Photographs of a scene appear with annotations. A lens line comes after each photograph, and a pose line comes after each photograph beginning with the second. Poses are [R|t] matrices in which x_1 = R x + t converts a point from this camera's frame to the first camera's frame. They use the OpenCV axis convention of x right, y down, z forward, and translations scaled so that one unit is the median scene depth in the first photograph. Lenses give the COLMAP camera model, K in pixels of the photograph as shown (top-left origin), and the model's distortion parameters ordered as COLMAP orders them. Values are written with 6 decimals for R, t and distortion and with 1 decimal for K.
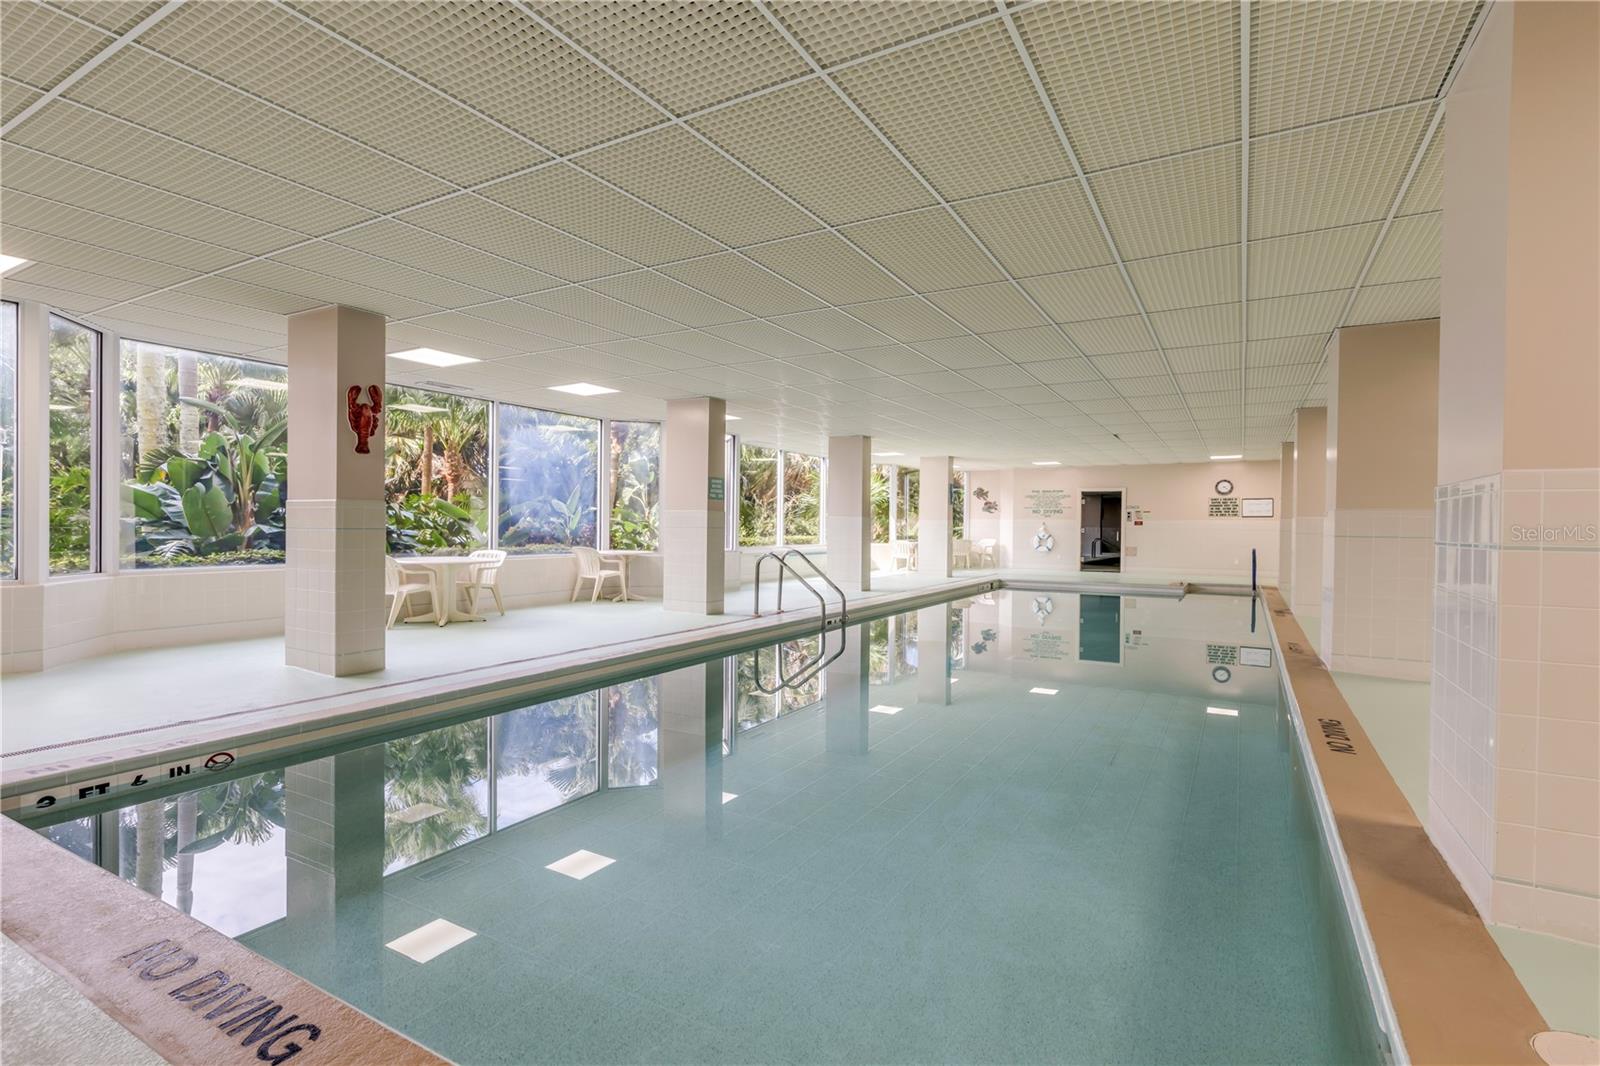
lens RADIAL K [[731.9, 0, 804.3], [0, 731.9, 531.9], [0, 0, 1]] dist [0.004775, -0.000394]
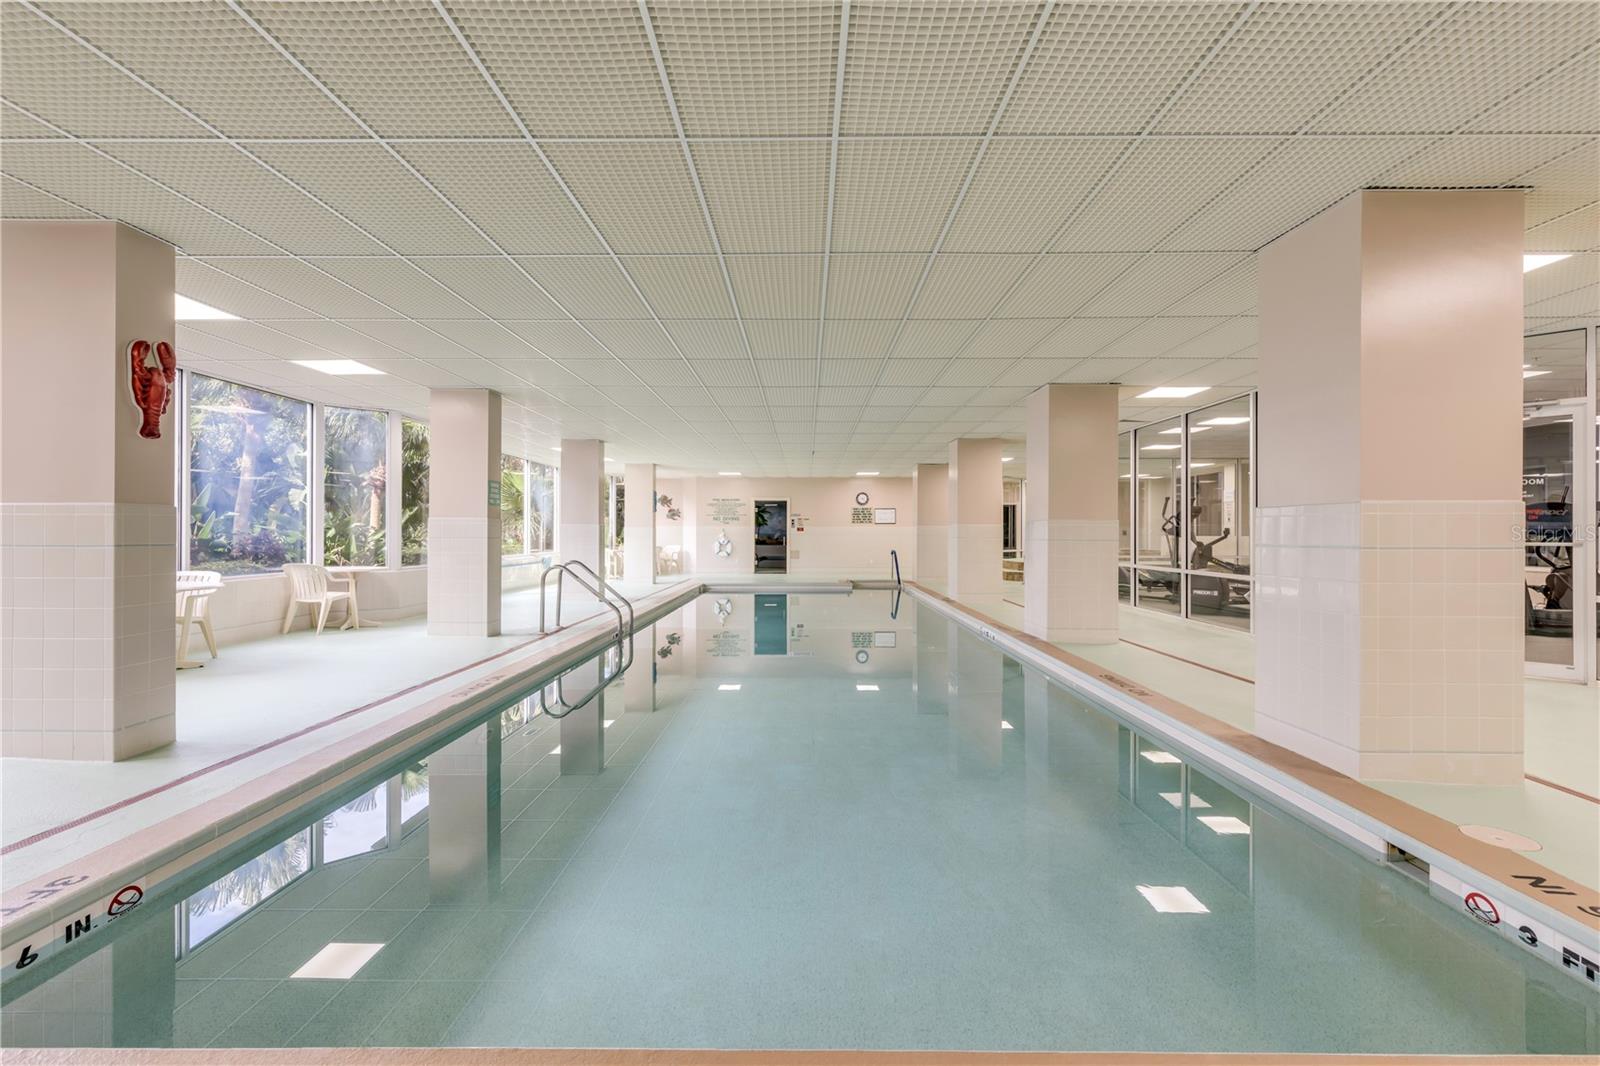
lens RADIAL K [[731.9, 0, 788.3], [0, 731.9, 528.4], [0, 0, 1]] dist [0.004775, -0.000394]
pose [[0.872460, -0.004283, 0.488667, -0.133110], [0.010734, 0.999888, -0.010401, -0.002015], [-0.488567, 0.014319, 0.872409, 0.028380]]
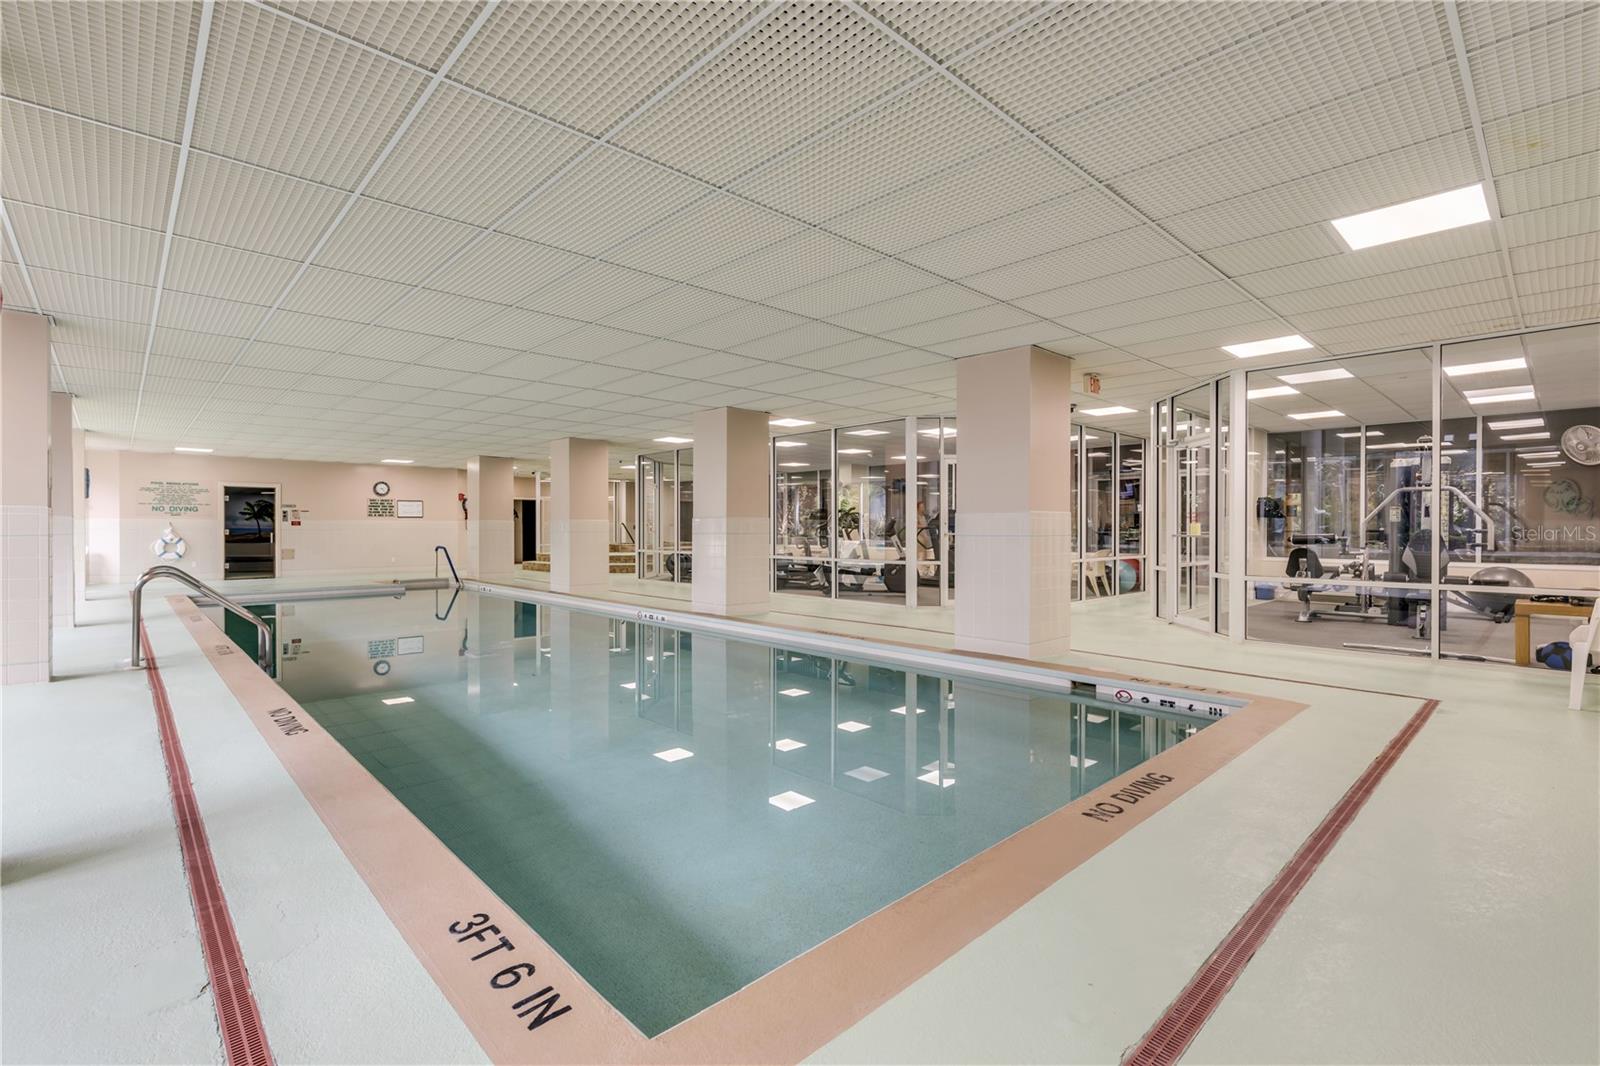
lens RADIAL K [[731.9, 0, 809.7], [0, 731.9, 532.8], [0, 0, 1]] dist [0.004775, -0.000394]
pose [[0.278493, -0.014946, 0.960322, -0.302617], [0.010719, 0.999865, 0.012452, -0.005438], [-0.960379, 0.006826, 0.278615, 0.137713]]
